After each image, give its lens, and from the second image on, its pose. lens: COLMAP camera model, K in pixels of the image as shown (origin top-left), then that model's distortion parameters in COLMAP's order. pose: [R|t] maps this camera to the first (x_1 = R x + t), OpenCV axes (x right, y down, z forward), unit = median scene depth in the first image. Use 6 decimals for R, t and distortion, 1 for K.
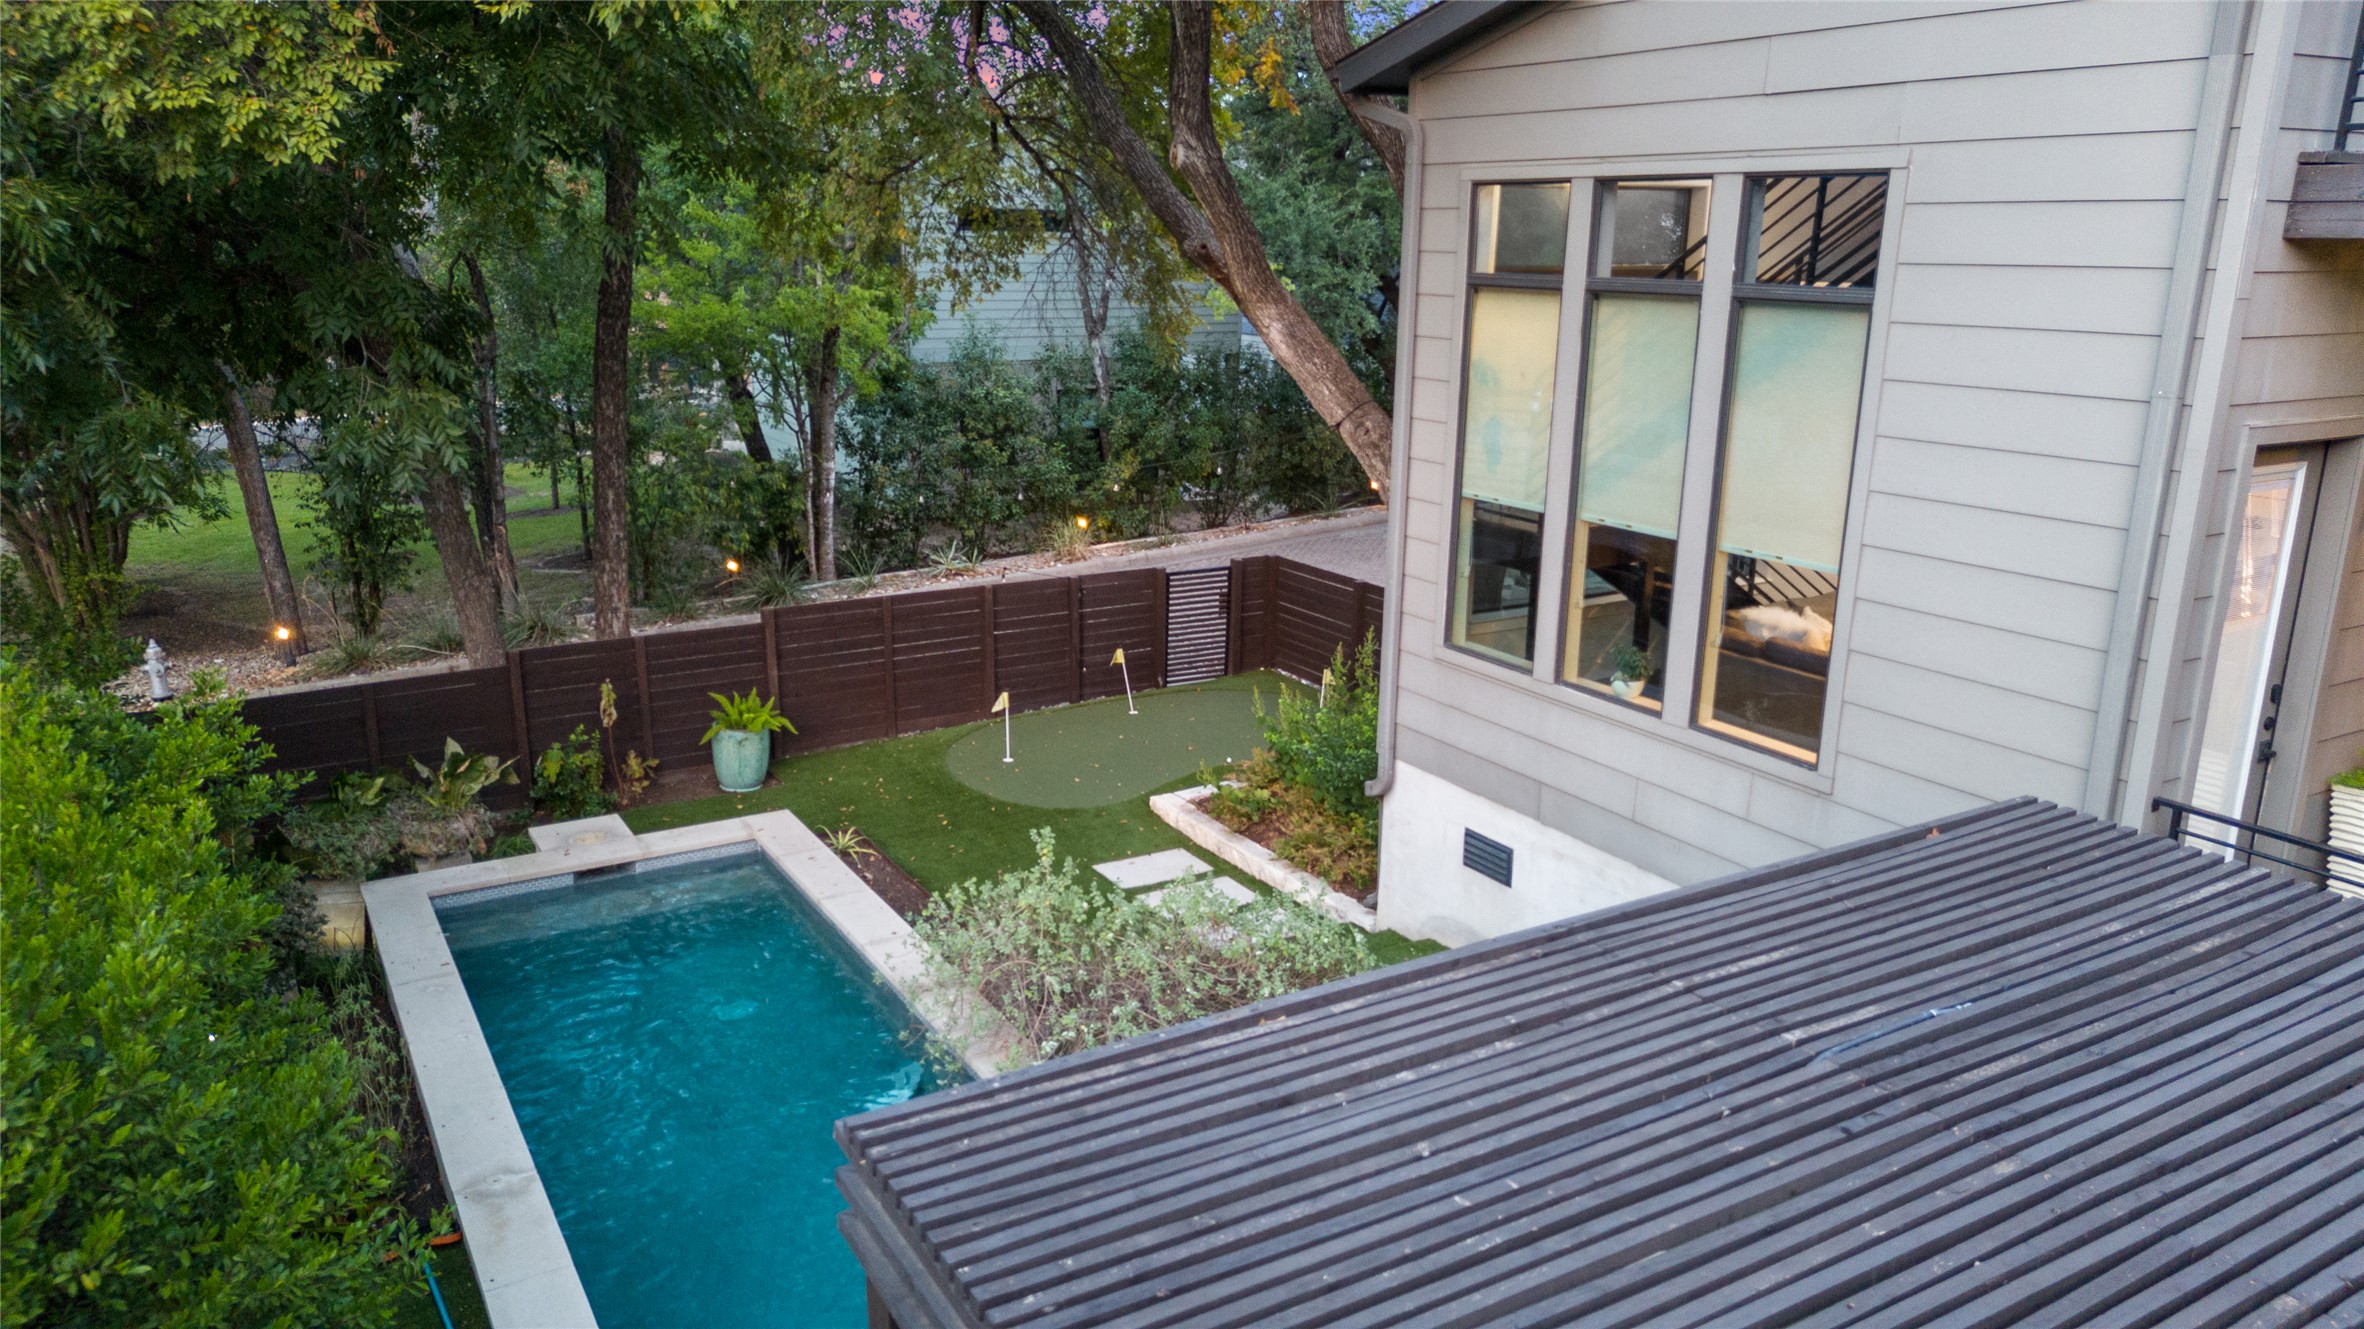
lens RADIAL K [[1657.5, 0, 1160.0], [0, 1657.5, 677.9], [0, 0, 1]] dist [0.066931, -0.053710]
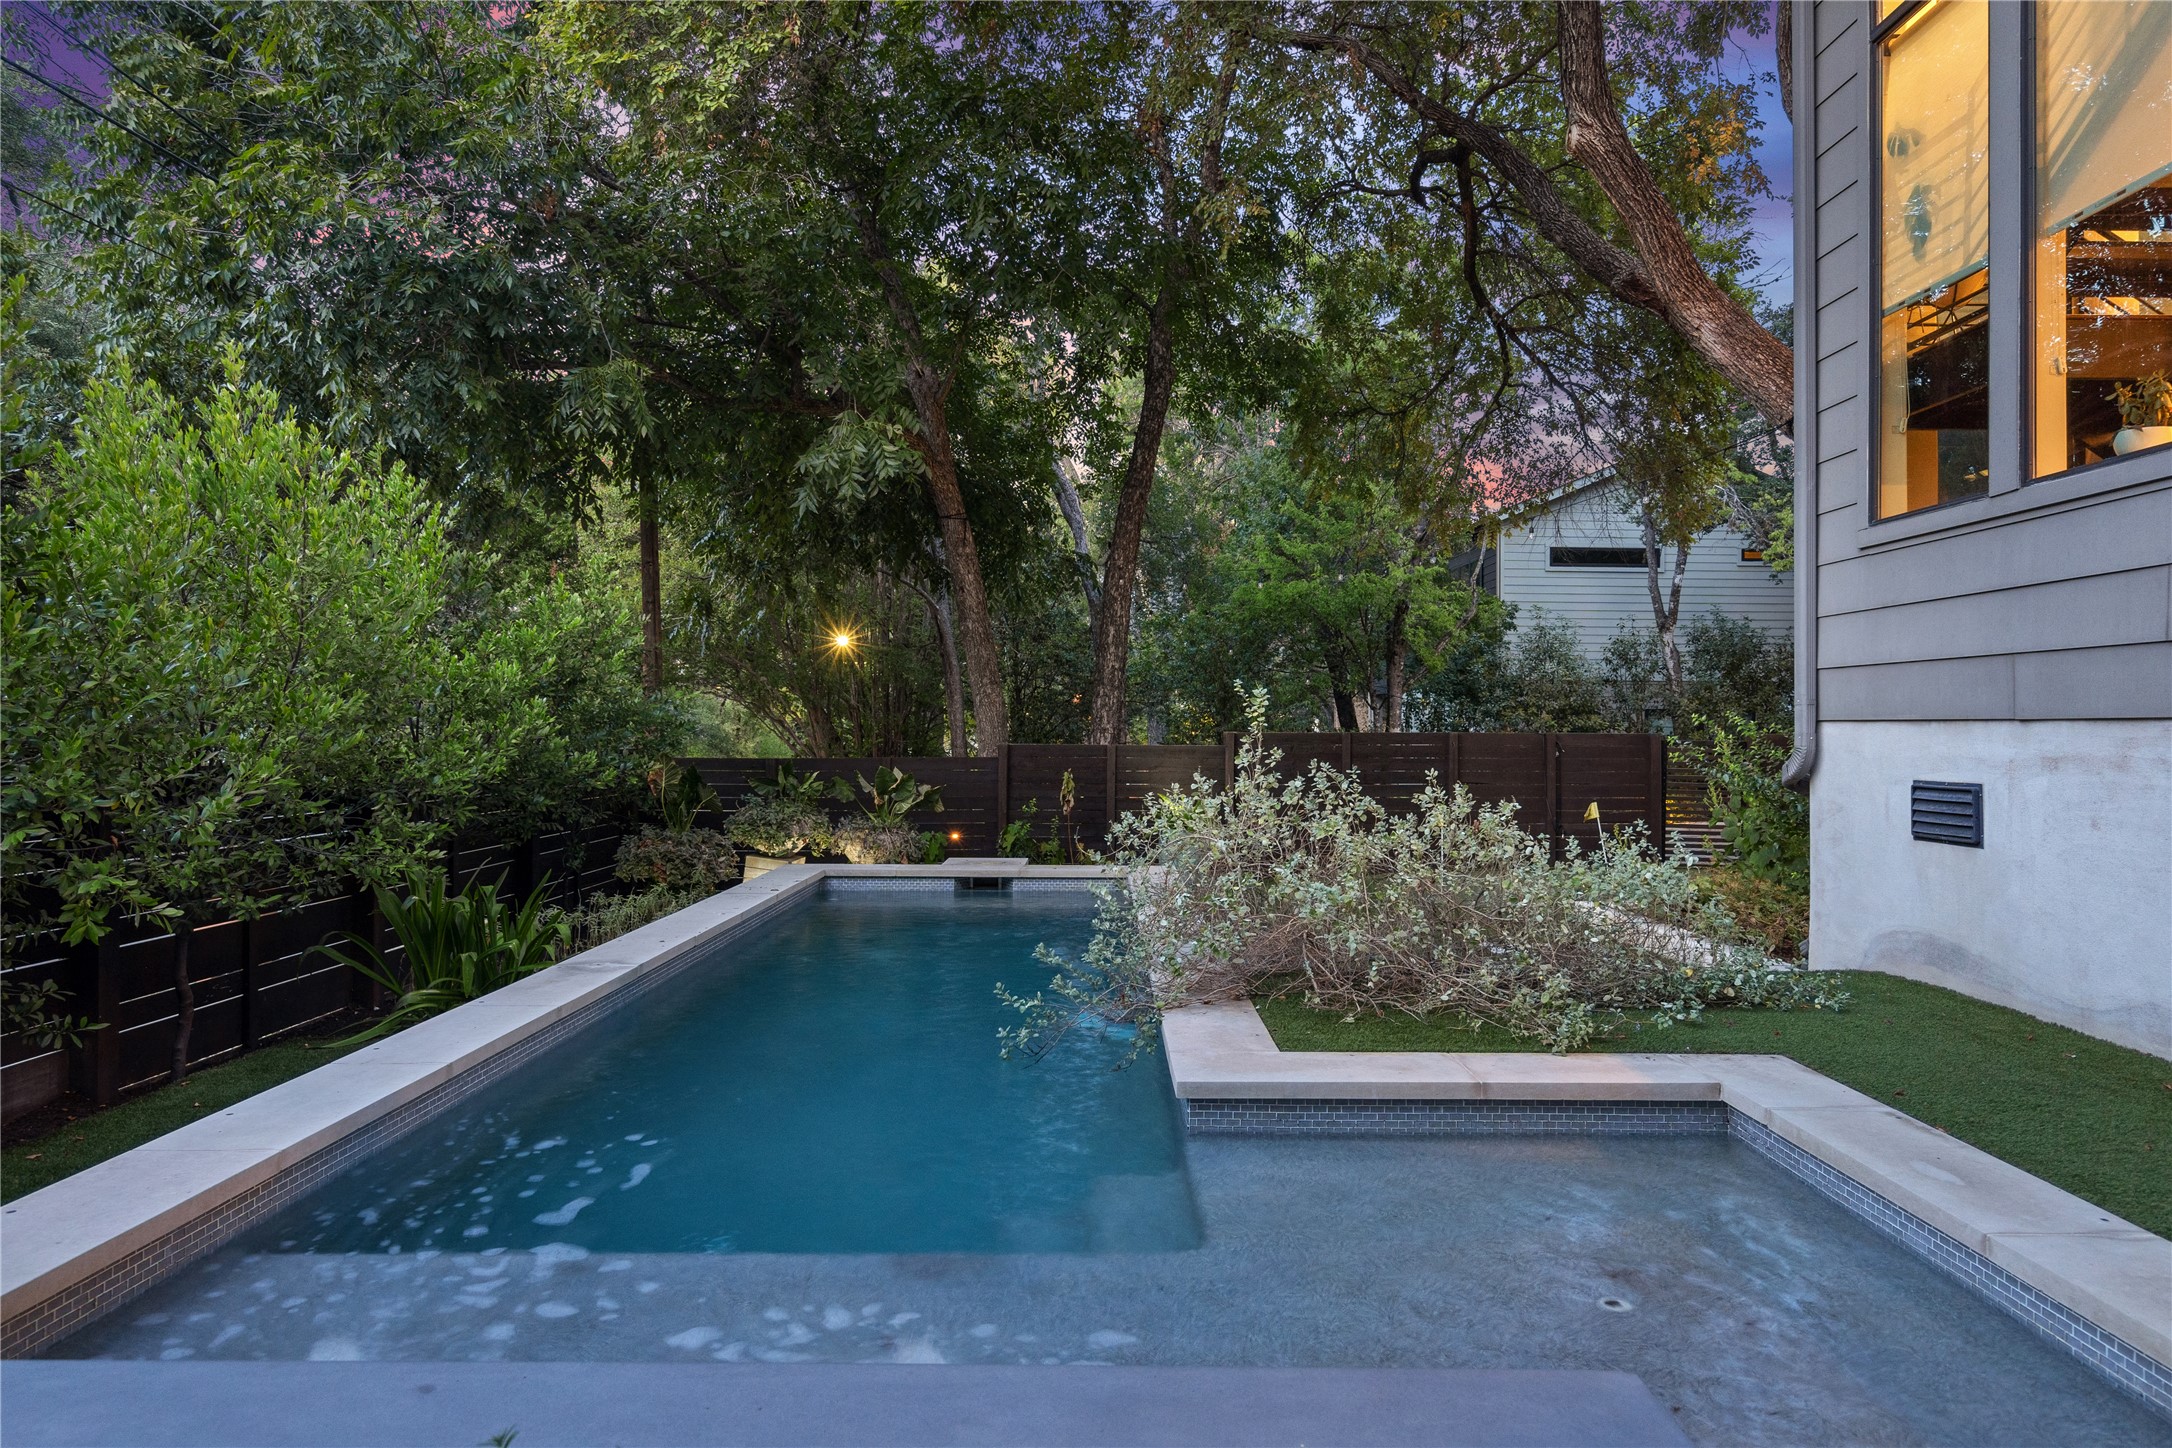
lens RADIAL K [[1308.9, 0, 1105.7], [0, 1308.9, 706.5], [0, 0, 1]] dist [-0.001081, -0.000552]
pose [[0.866277, -0.006015, -0.499527, 0.116924], [-0.138210, 0.958012, -0.251220, 0.169624], [0.480064, 0.286666, 0.829072, 0.276885]]
